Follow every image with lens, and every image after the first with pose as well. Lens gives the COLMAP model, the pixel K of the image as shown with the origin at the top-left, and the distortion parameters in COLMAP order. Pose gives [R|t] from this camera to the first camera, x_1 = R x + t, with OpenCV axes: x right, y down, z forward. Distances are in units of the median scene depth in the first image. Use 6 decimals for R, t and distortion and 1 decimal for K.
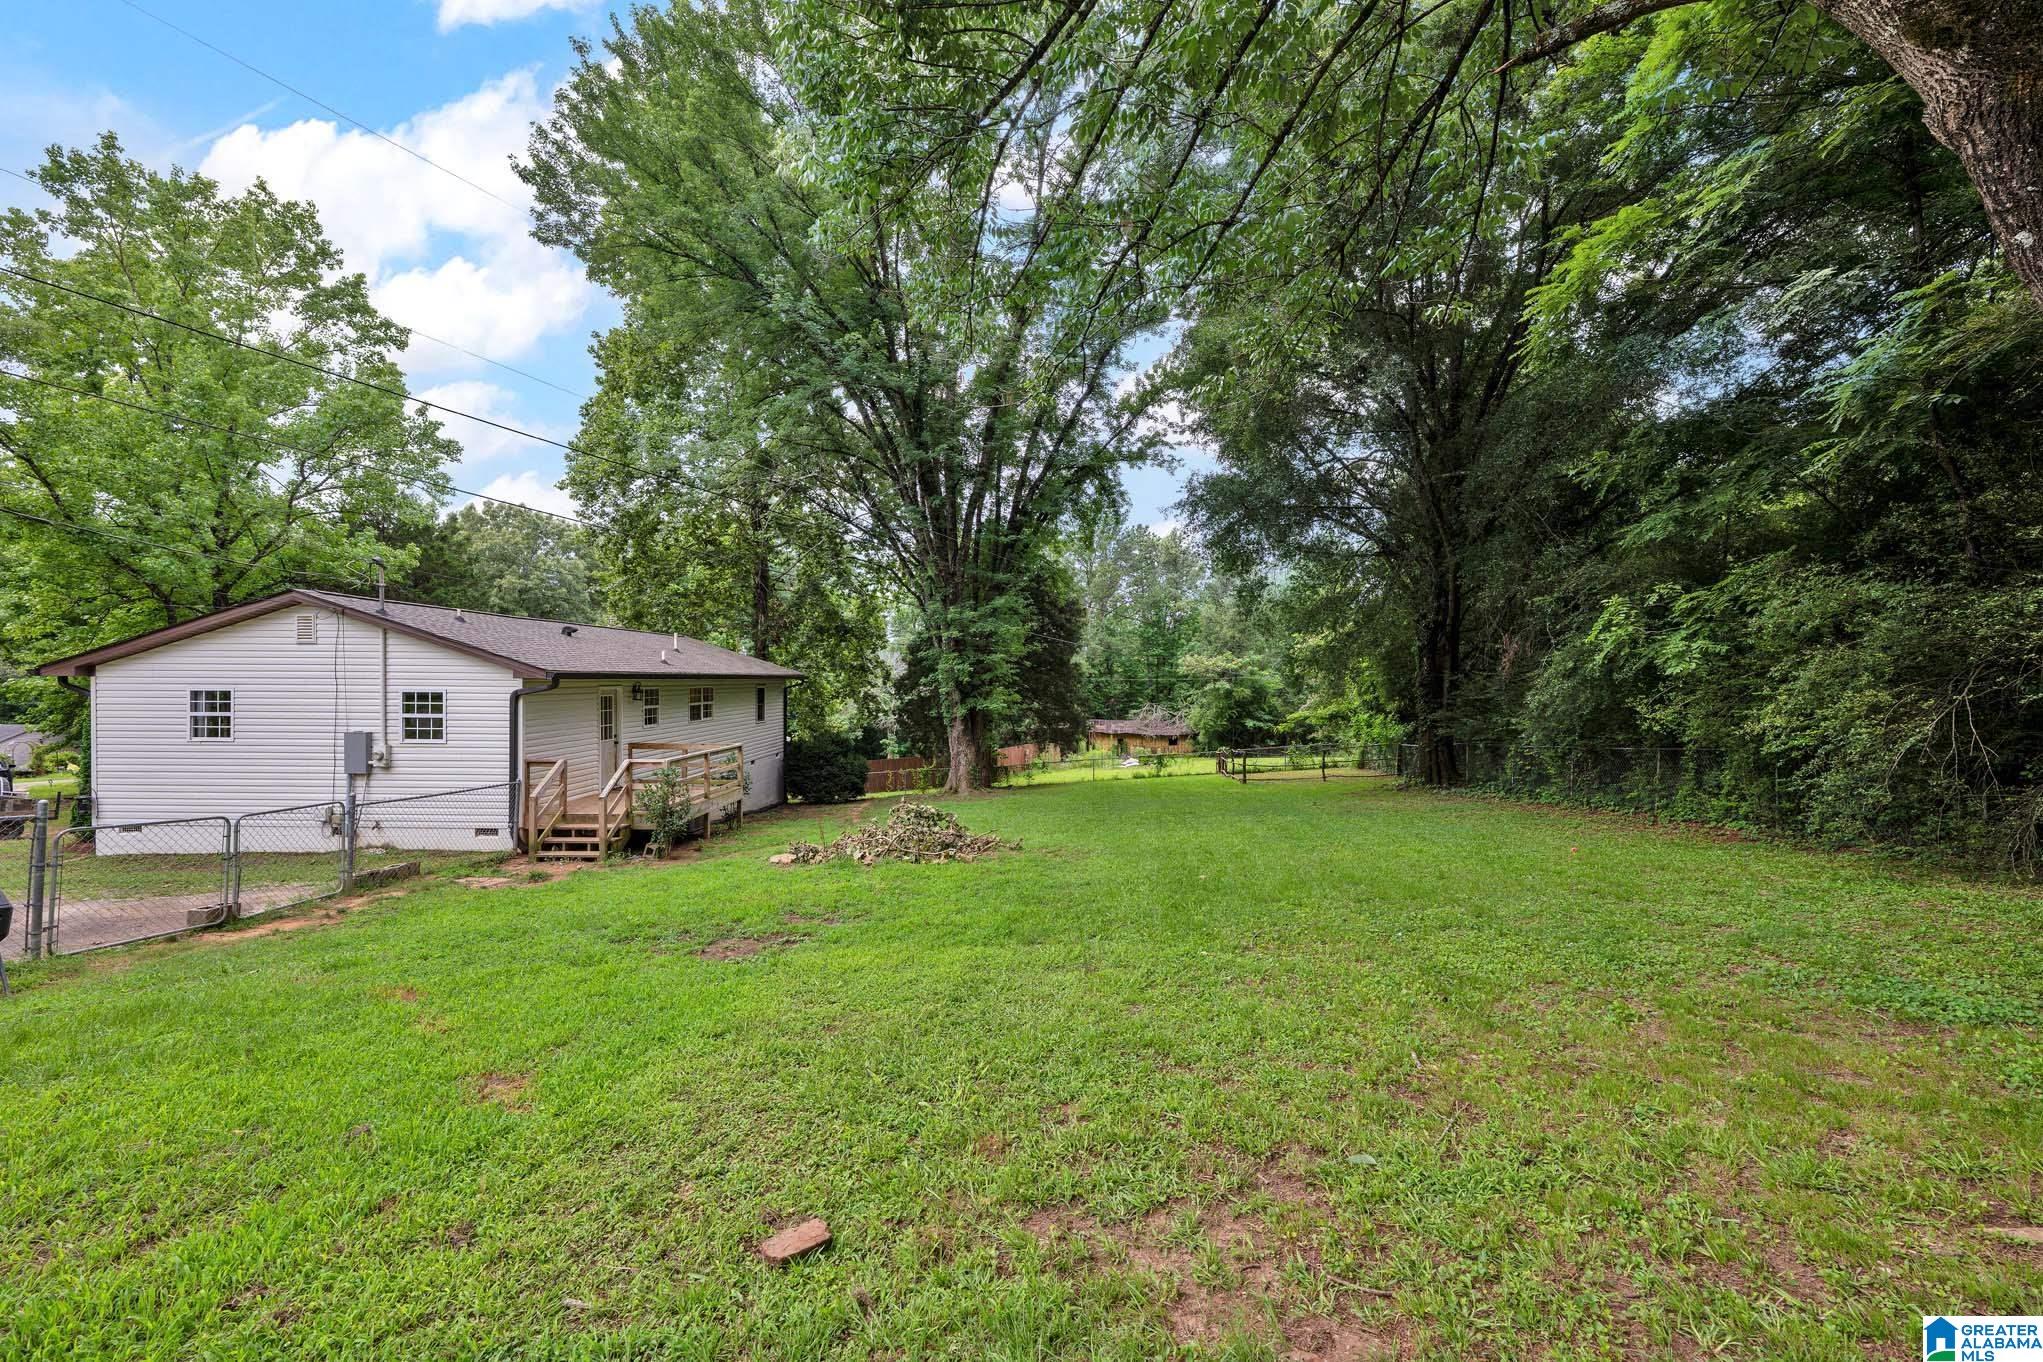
lens RADIAL K [[810.8, 0, 1021.5], [0, 810.8, 681.0], [0, 0, 1]] dist [0.000327, -0.000075]
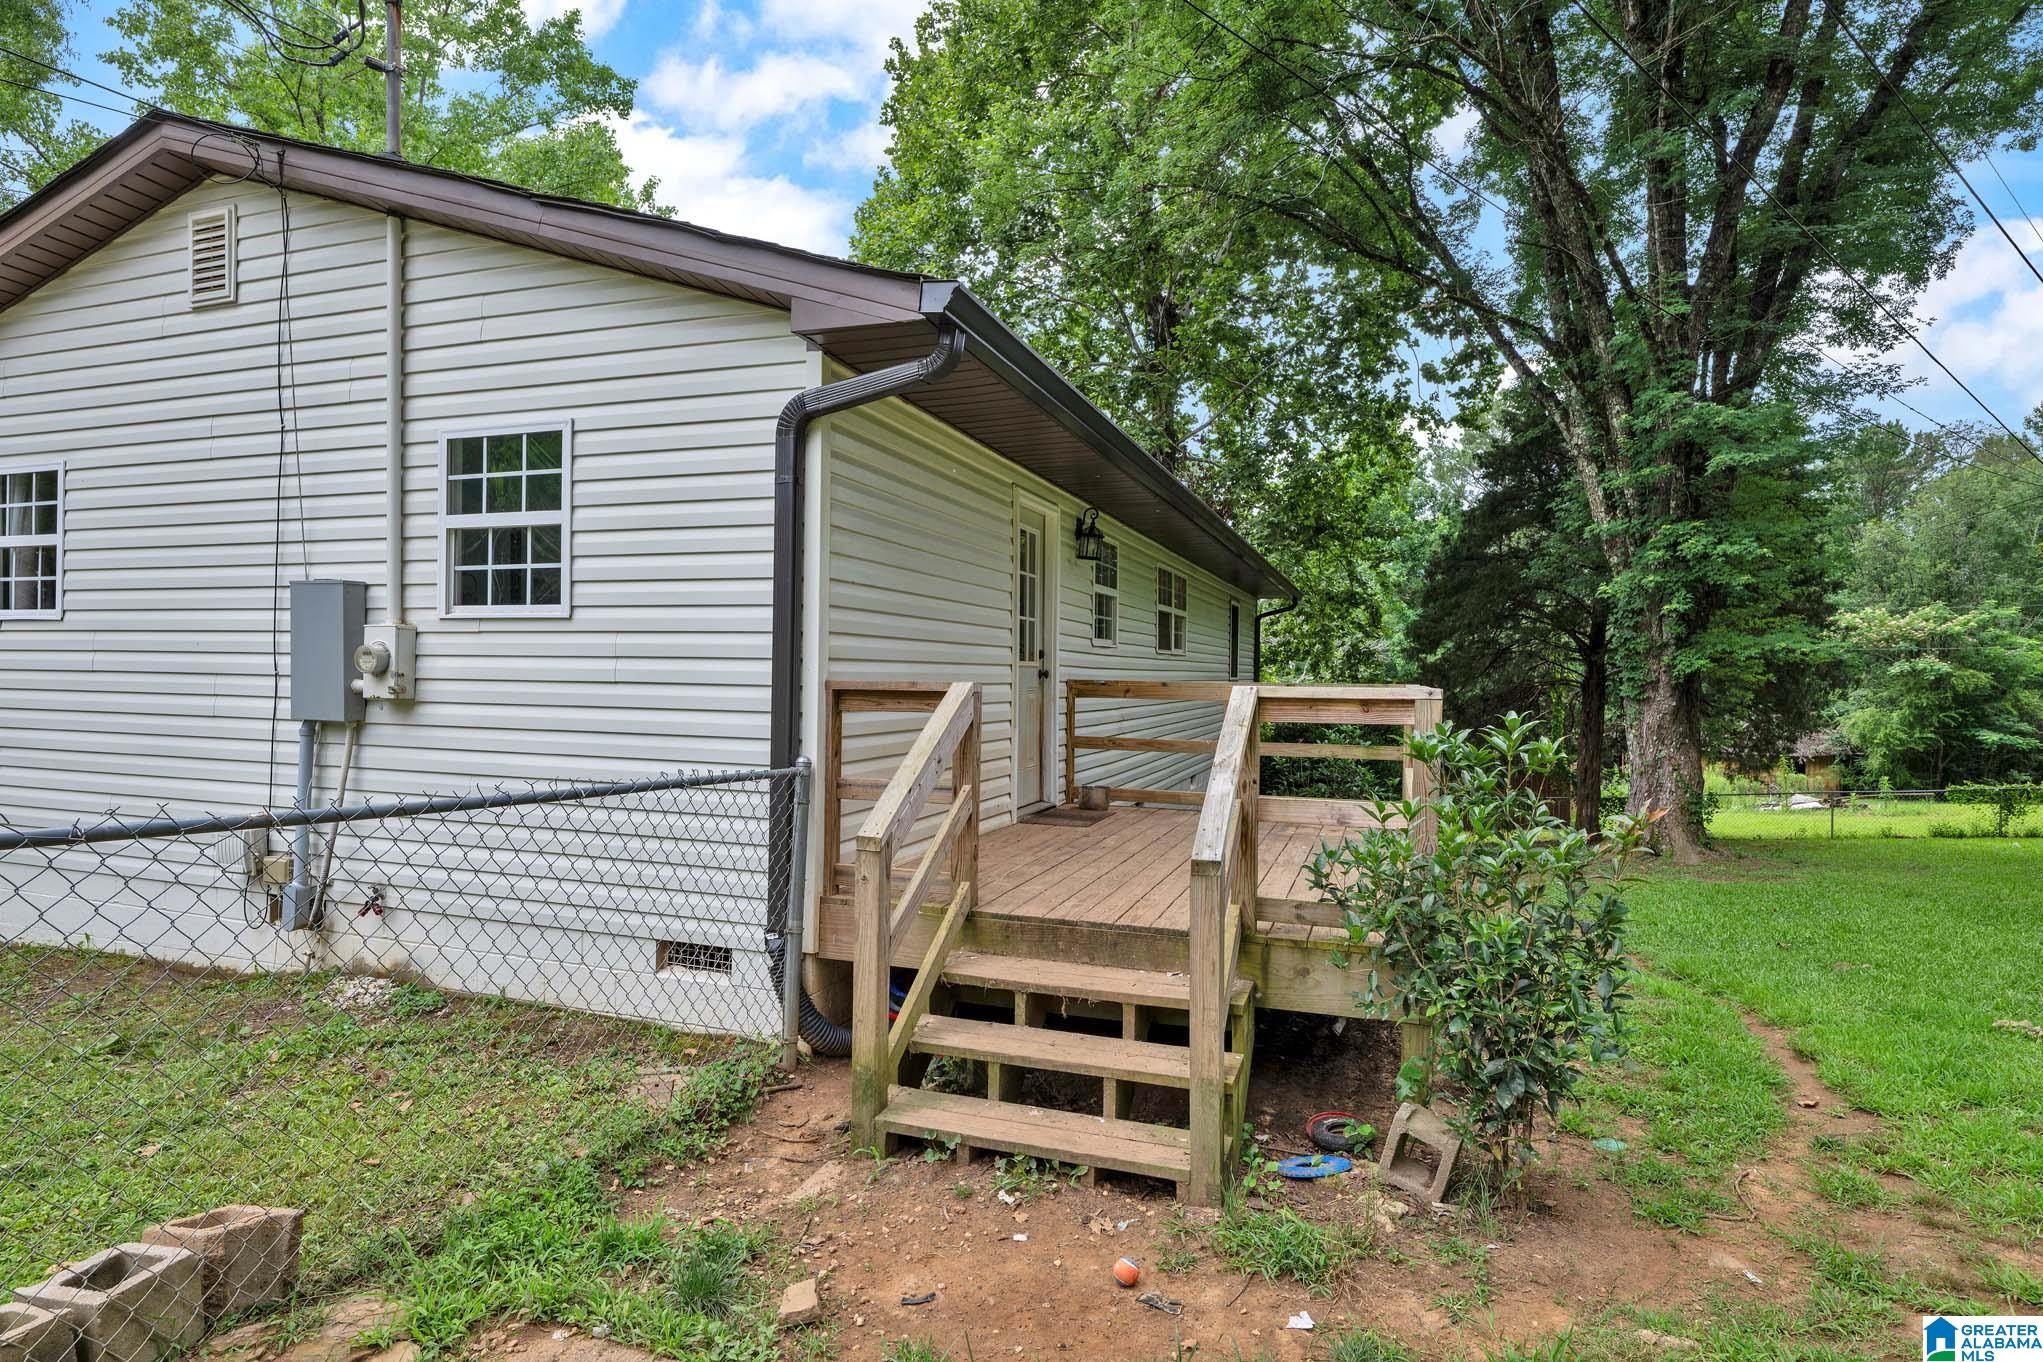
lens RADIAL K [[1075.0, 0, 1021.5], [0, 1075.0, 681.0], [0, 0, 1]] dist [-0.000910, 0.000126]
pose [[0.947088, 0.010943, -0.320788, -0.449957], [-0.010027, 0.999940, 0.004506, 0.094832], [0.320818, -0.001051, 0.947140, 0.706581]]
